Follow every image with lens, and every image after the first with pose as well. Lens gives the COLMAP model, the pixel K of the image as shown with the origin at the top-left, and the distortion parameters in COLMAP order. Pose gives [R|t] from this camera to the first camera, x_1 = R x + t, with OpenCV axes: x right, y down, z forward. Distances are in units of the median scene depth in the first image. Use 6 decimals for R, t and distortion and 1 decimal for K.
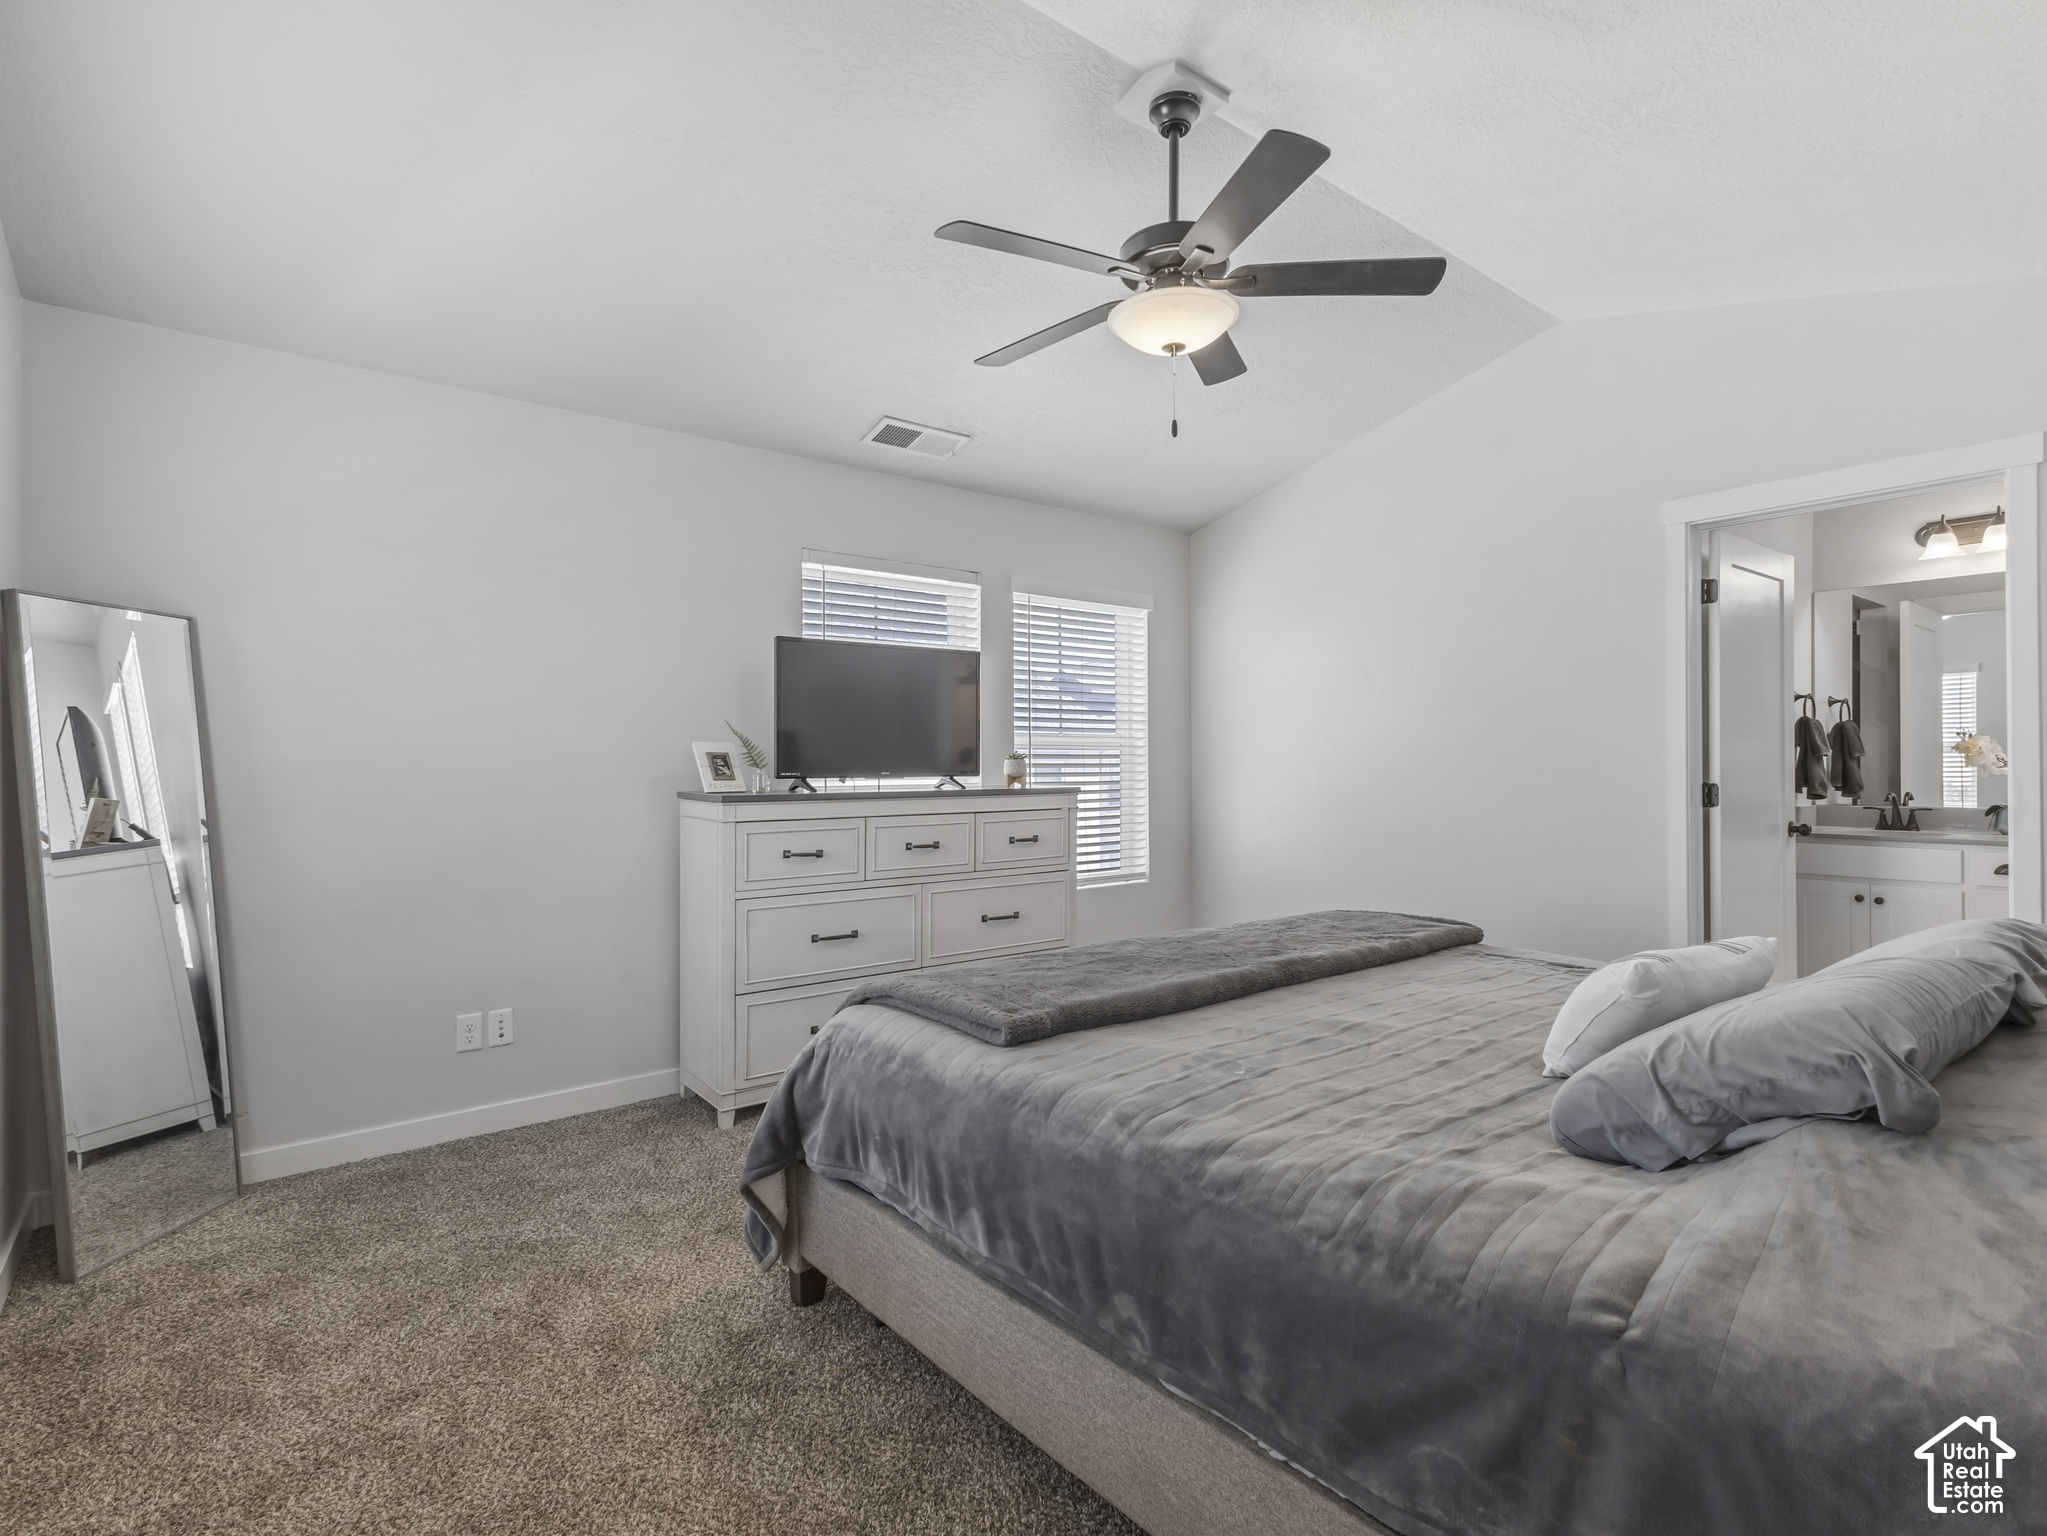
lens RADIAL K [[1002.0, 0, 1020.6], [0, 1002.0, 773.8], [0, 0, 1]] dist [0.007238, -0.000882]
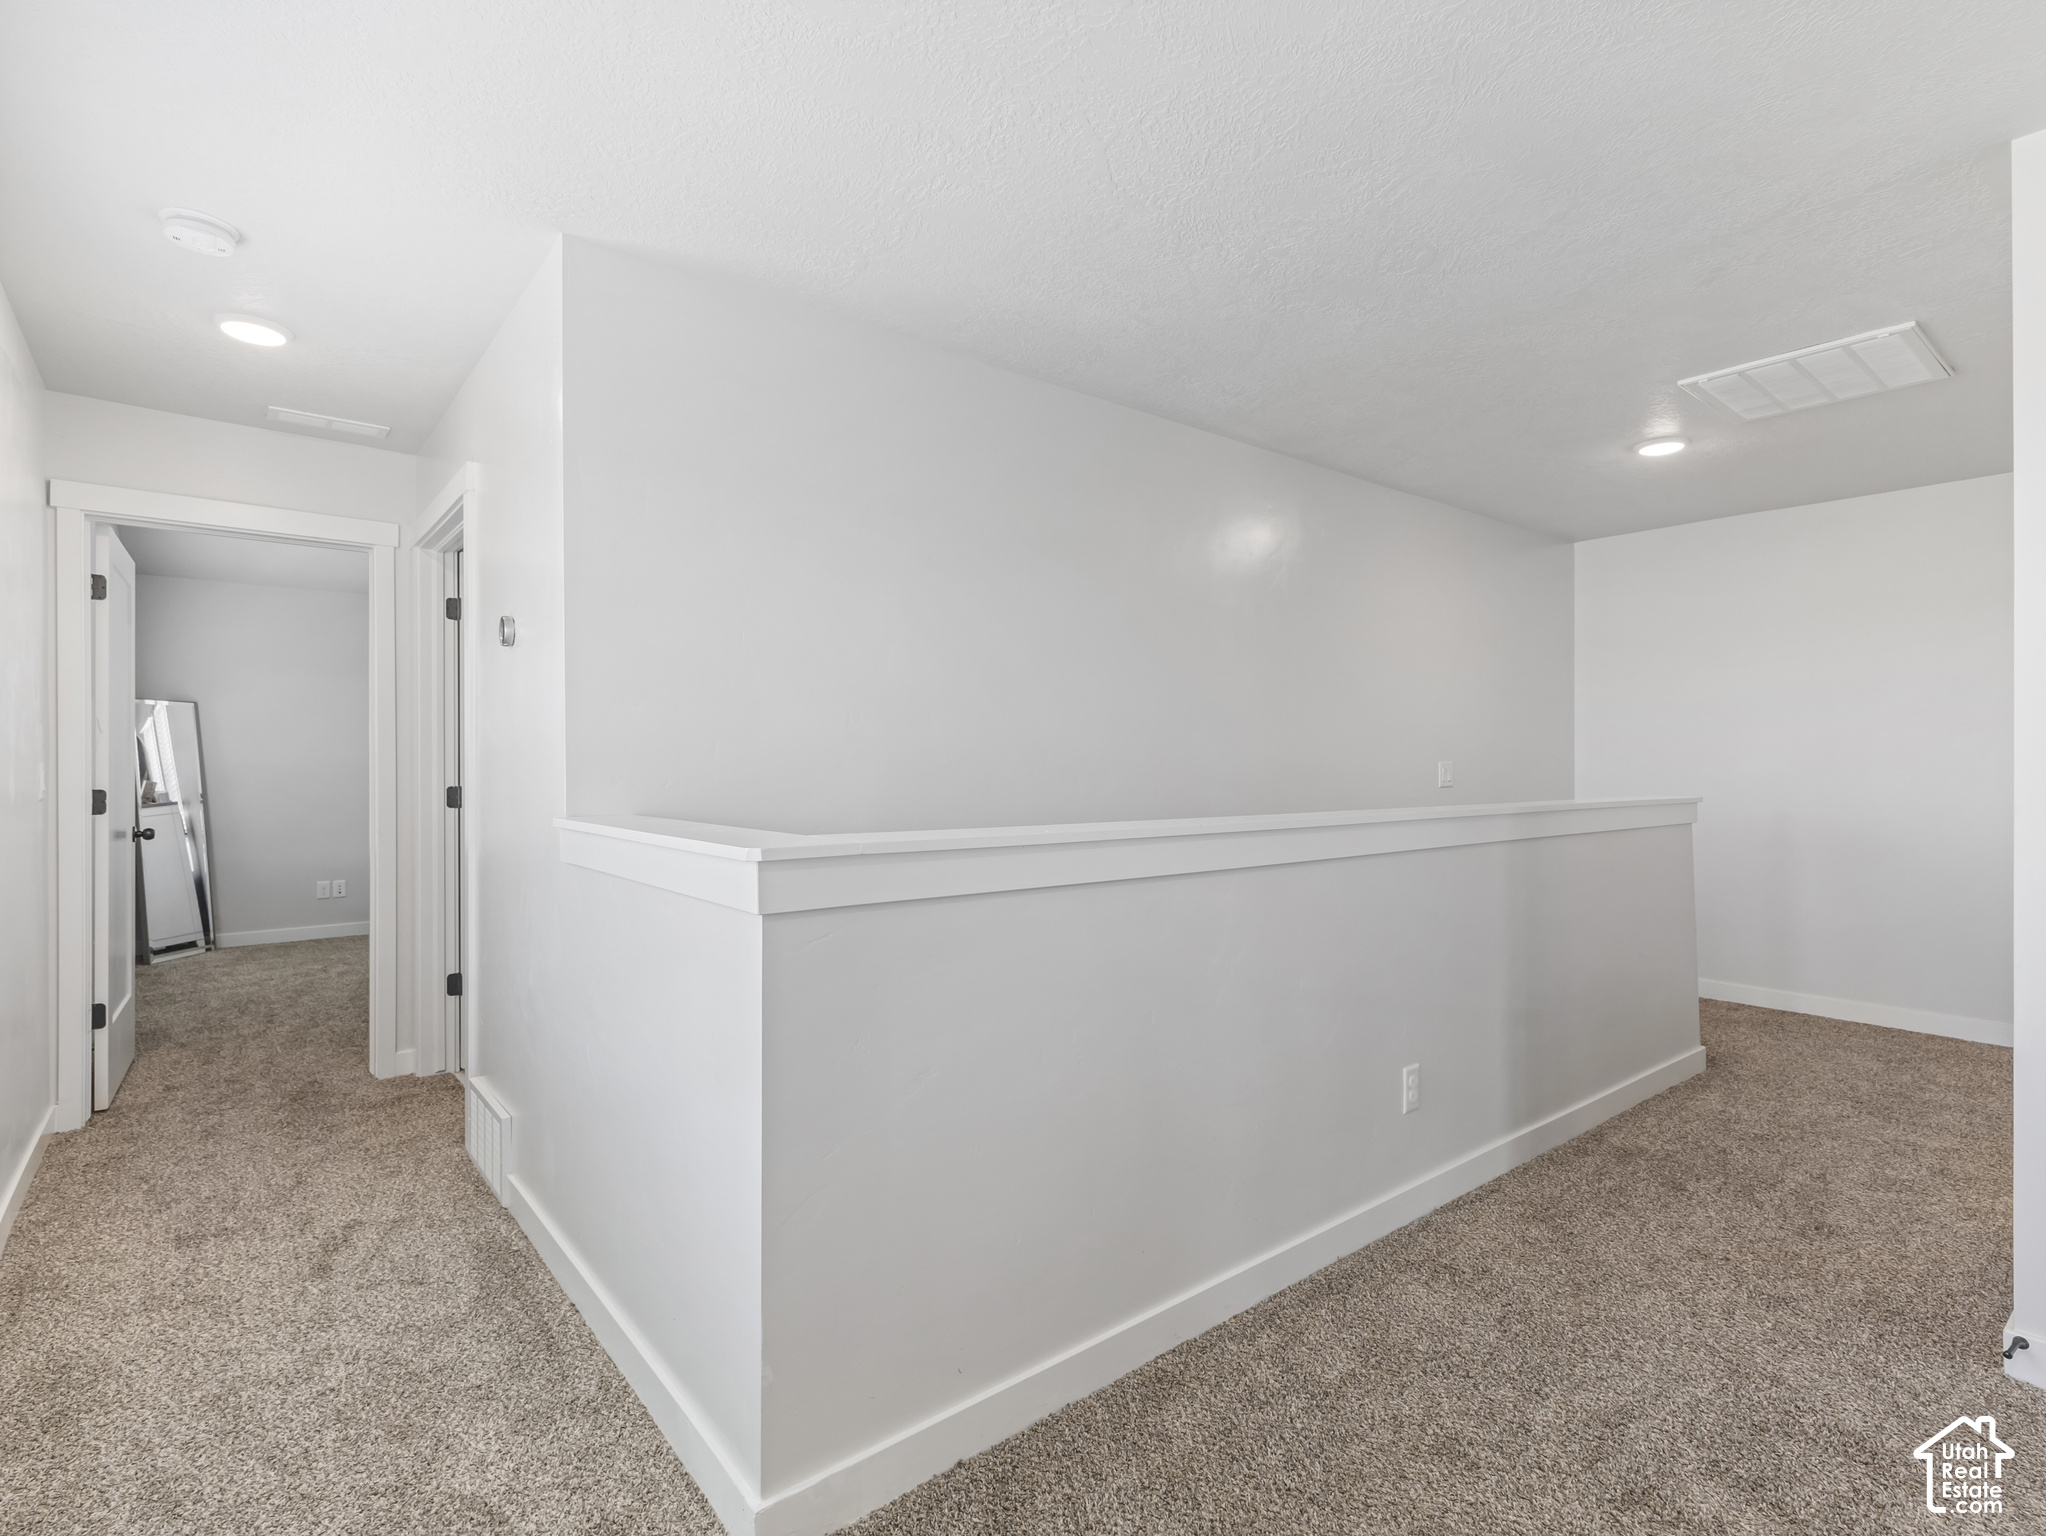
lens RADIAL K [[1001.5, 0, 1030.0], [0, 1001.5, 774.4], [0, 0, 1]] dist [0.007238, -0.000882]
pose [[0.999996, -0.002529, -0.000947, 0.826546], [0.002531, 0.999994, 0.002161, 0.011448], [0.000942, -0.002164, 0.999997, -0.978582]]
